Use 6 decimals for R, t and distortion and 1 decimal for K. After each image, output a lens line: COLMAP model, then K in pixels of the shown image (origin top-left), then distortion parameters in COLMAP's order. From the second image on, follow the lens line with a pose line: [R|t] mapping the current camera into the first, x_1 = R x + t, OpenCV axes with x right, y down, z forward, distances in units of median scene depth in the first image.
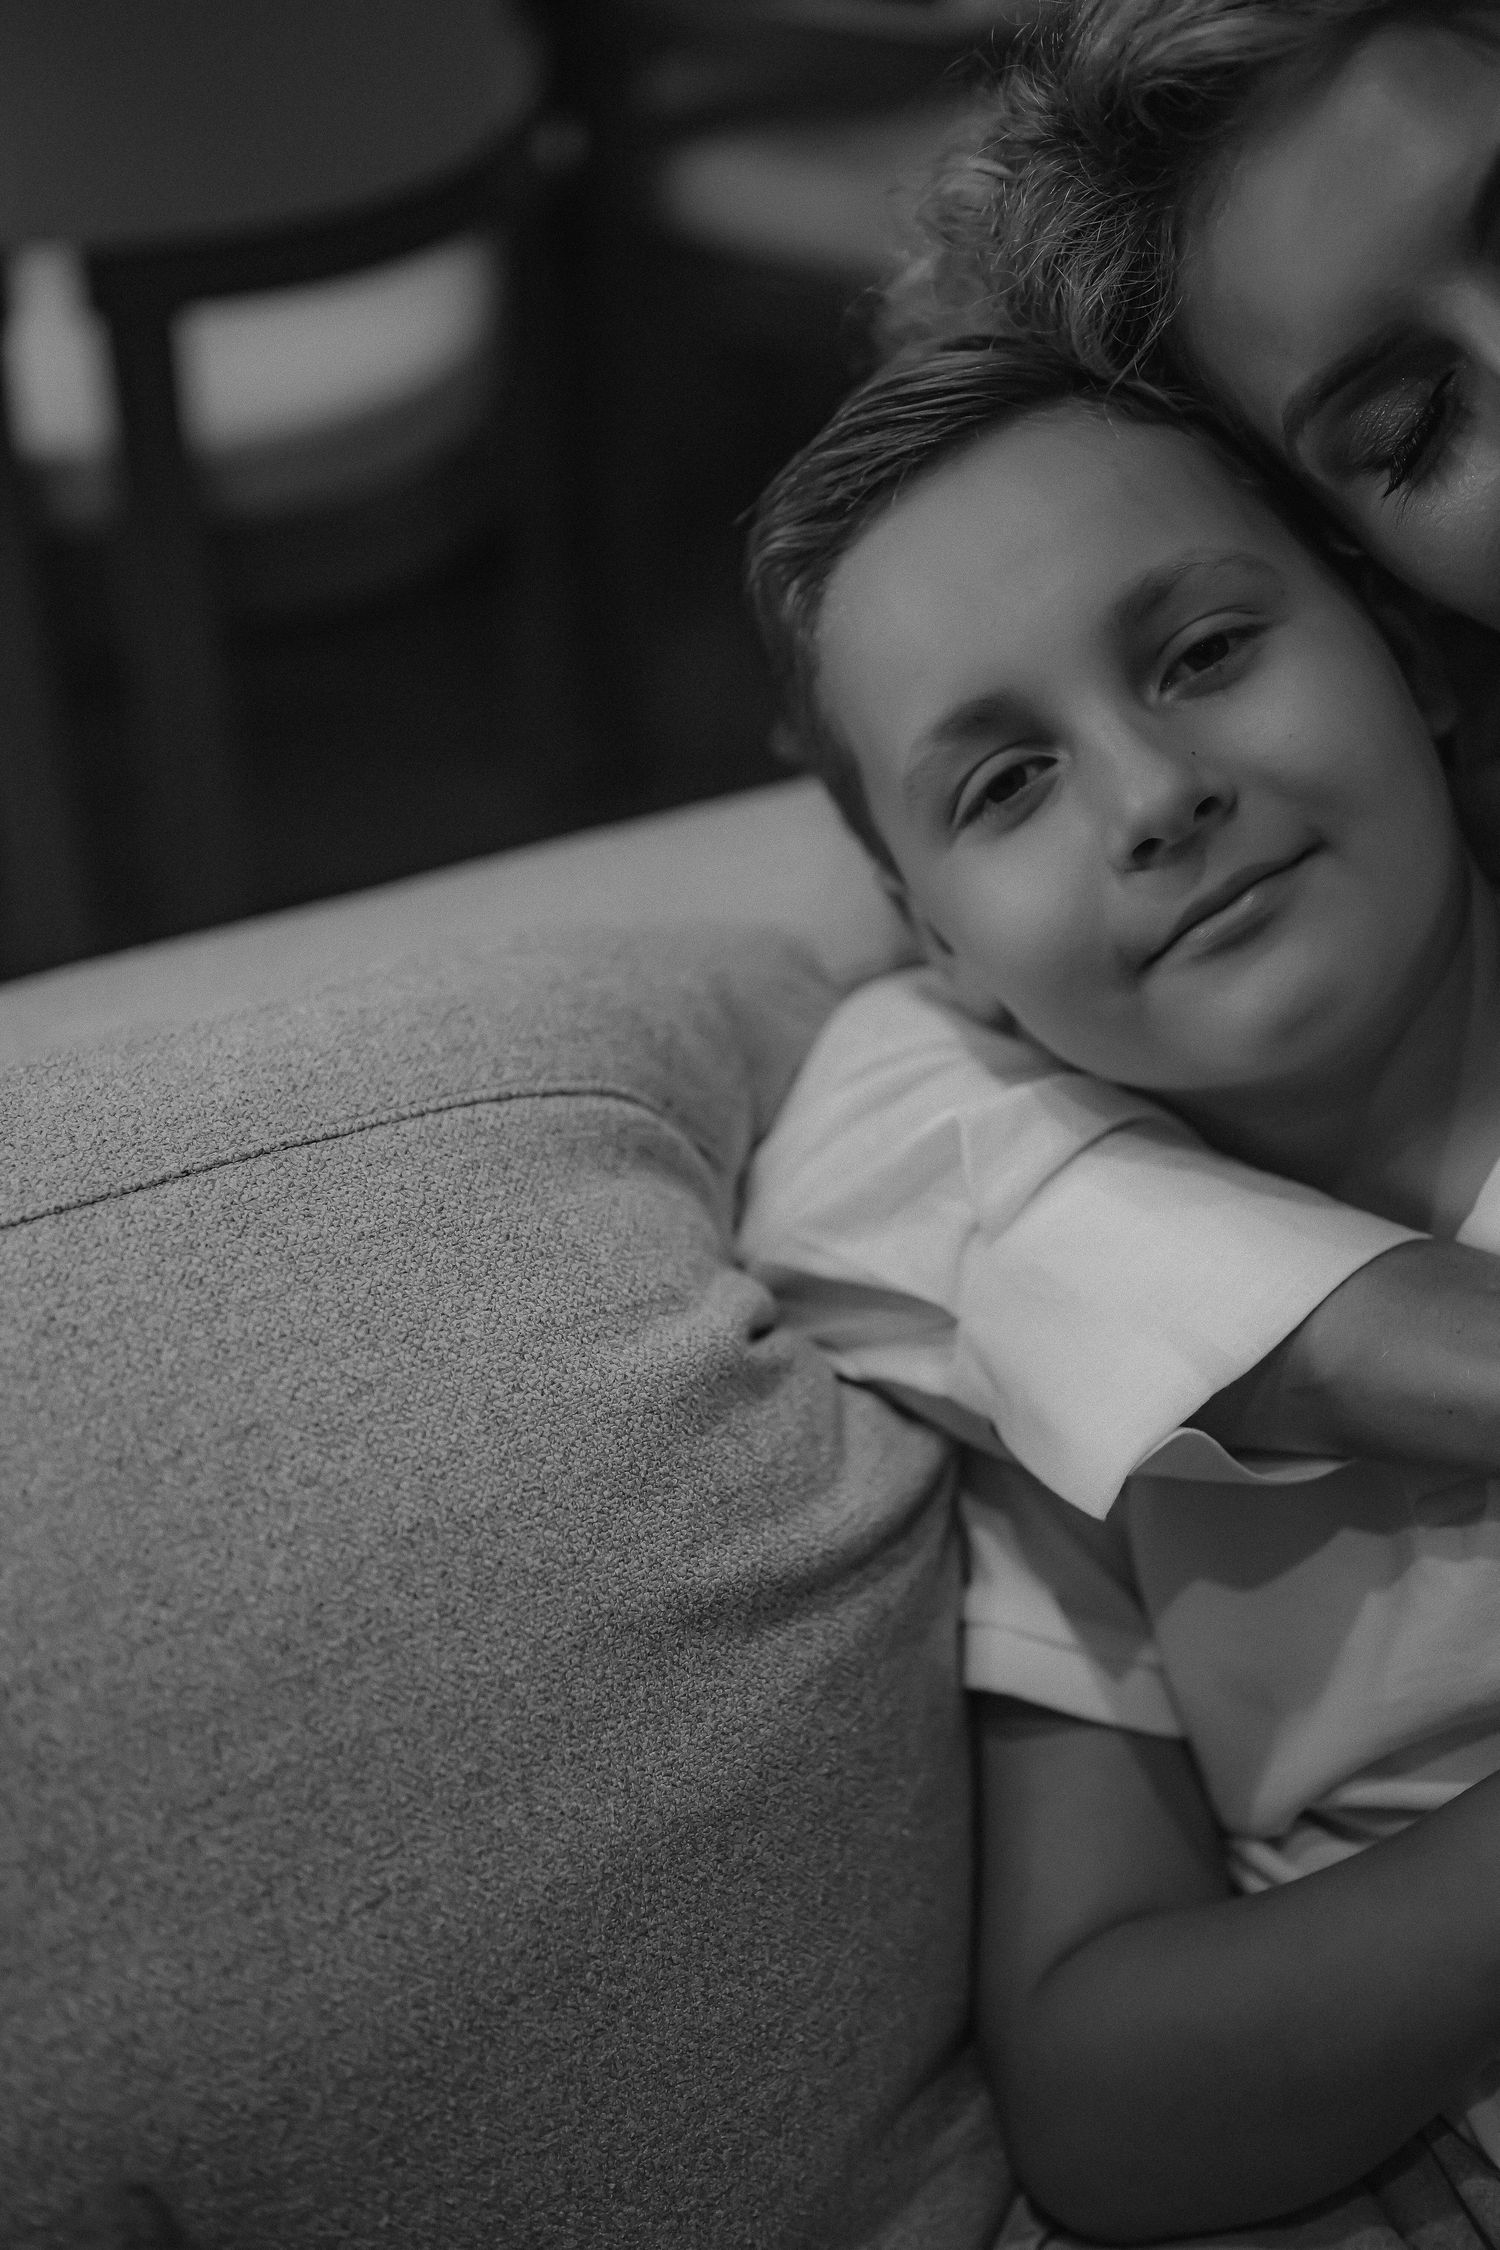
lens RADIAL K [[3301.4, 0, 749.1], [0, 3301.4, 1121.4], [0, 0, 1]] dist [-0.003542, 0.000000]
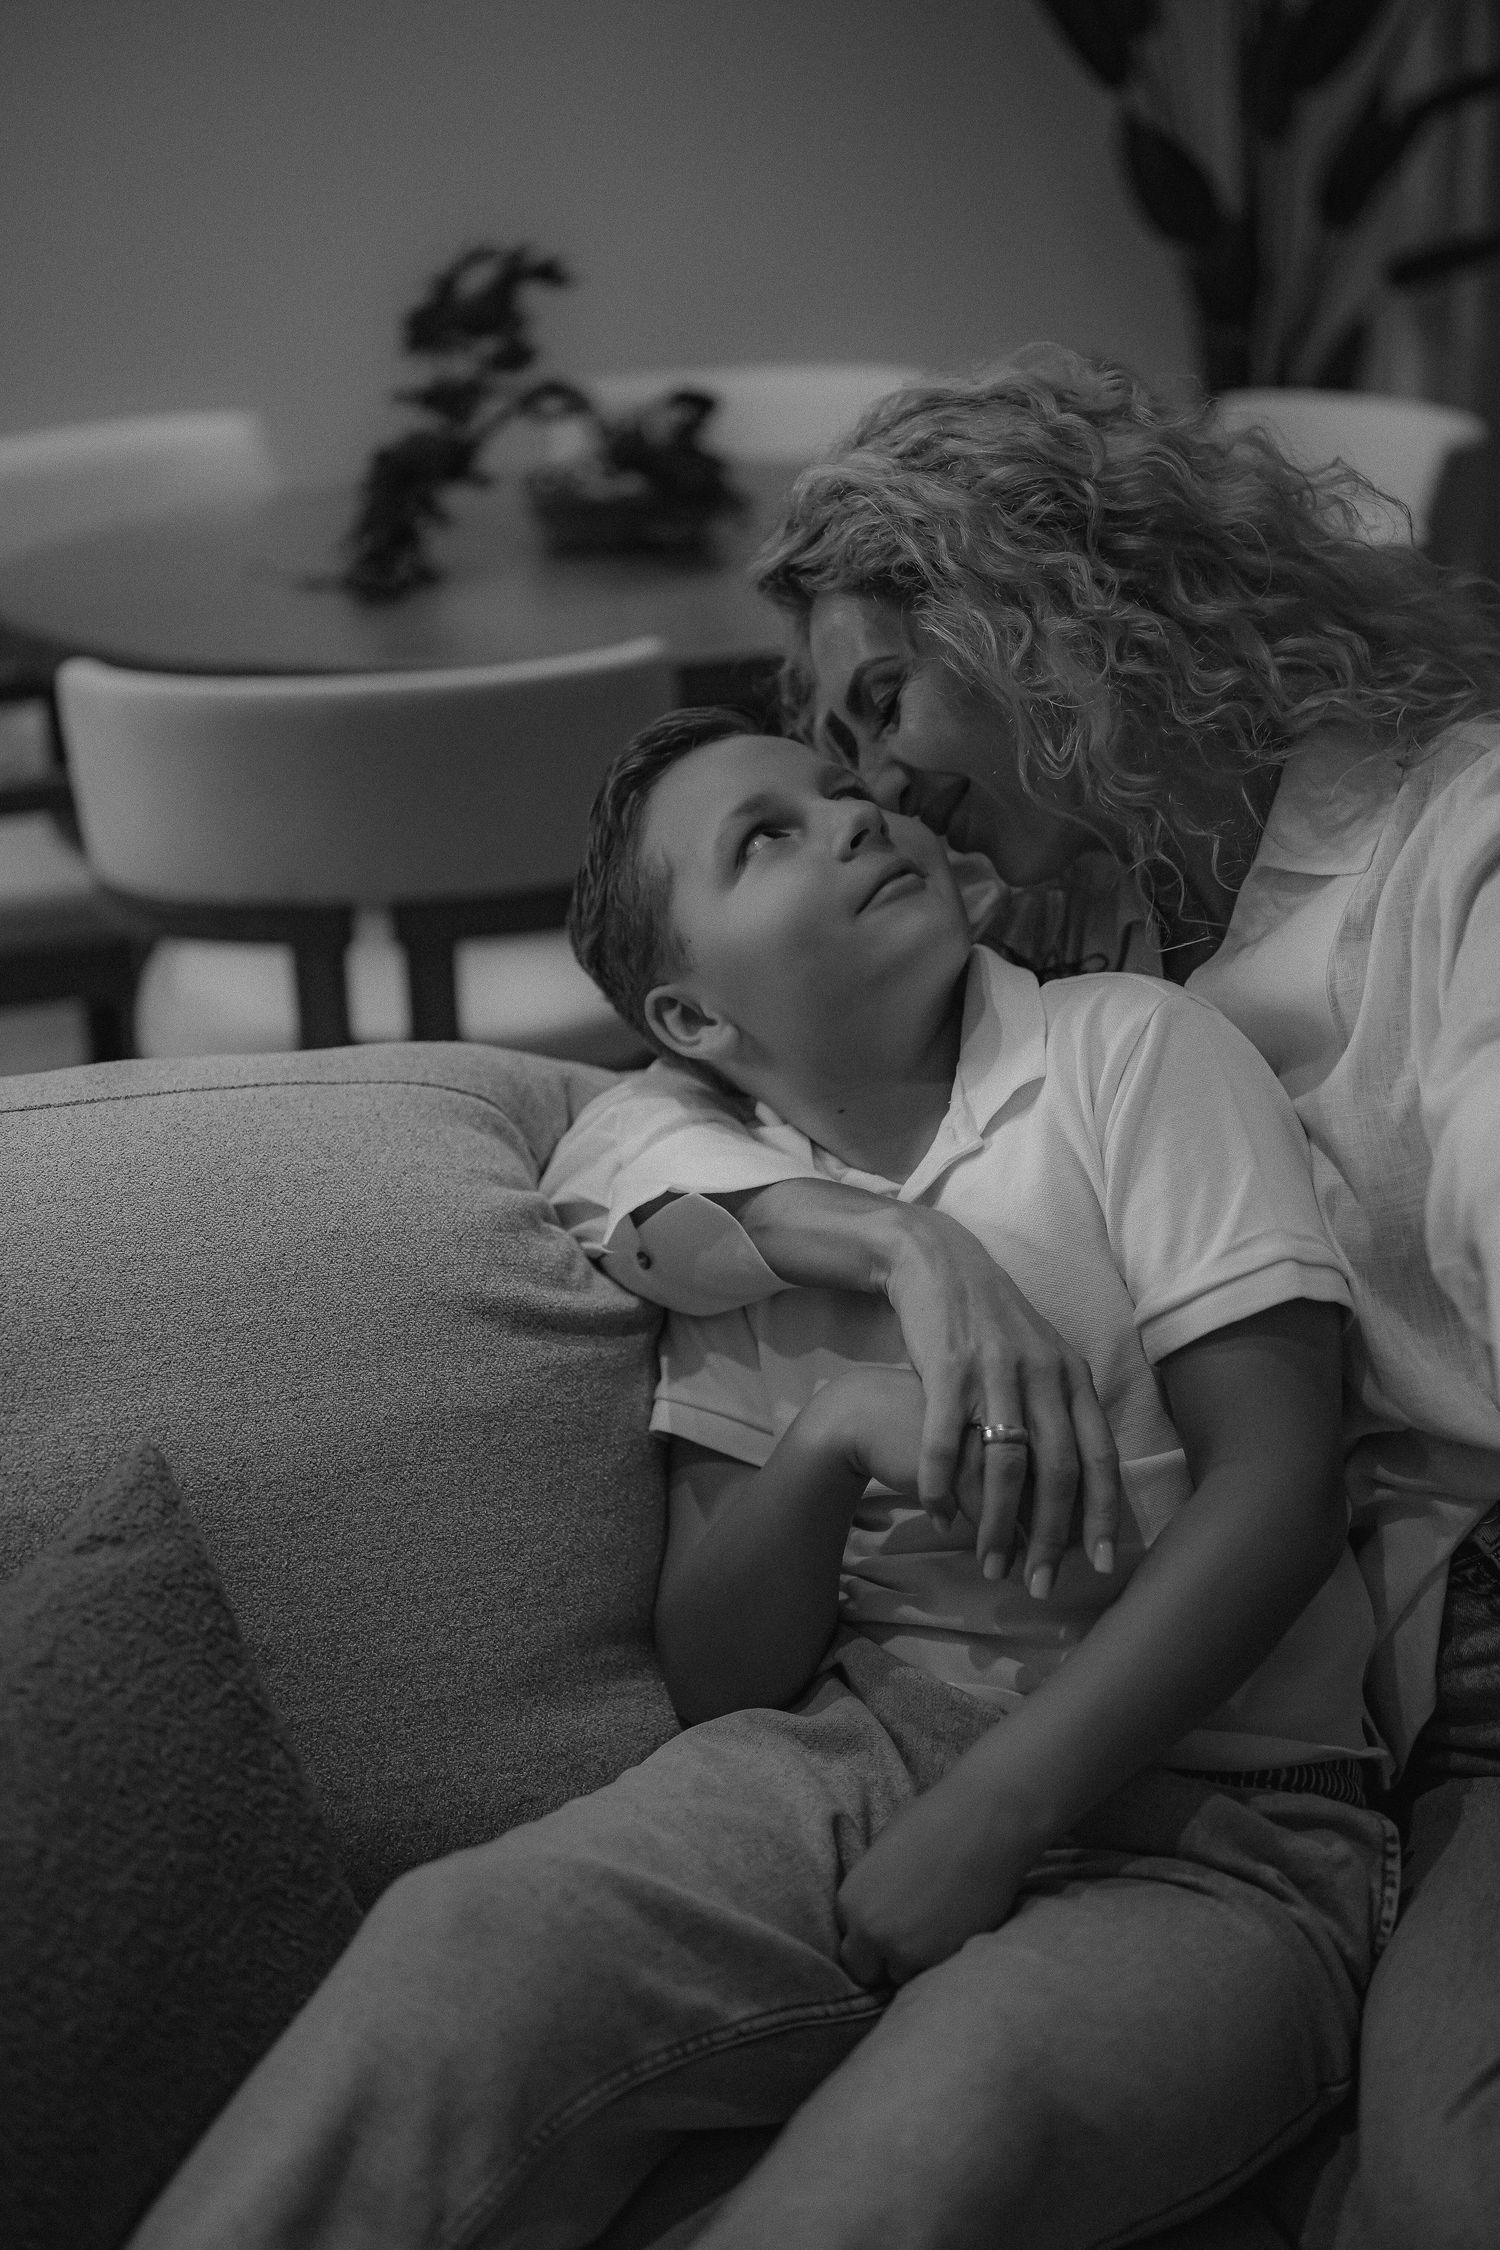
lens RADIAL K [[3301.4, 0, 750.3], [0, 3301.4, 1127.5], [0, 0, 1]] dist [-0.003542, 0.000000]
pose [[0.984244, 0.008199, -0.176627, 0.511248], [-0.068079, 0.939485, -0.335757, 0.727732], [0.163185, 0.342491, 0.925241, -0.880776]]
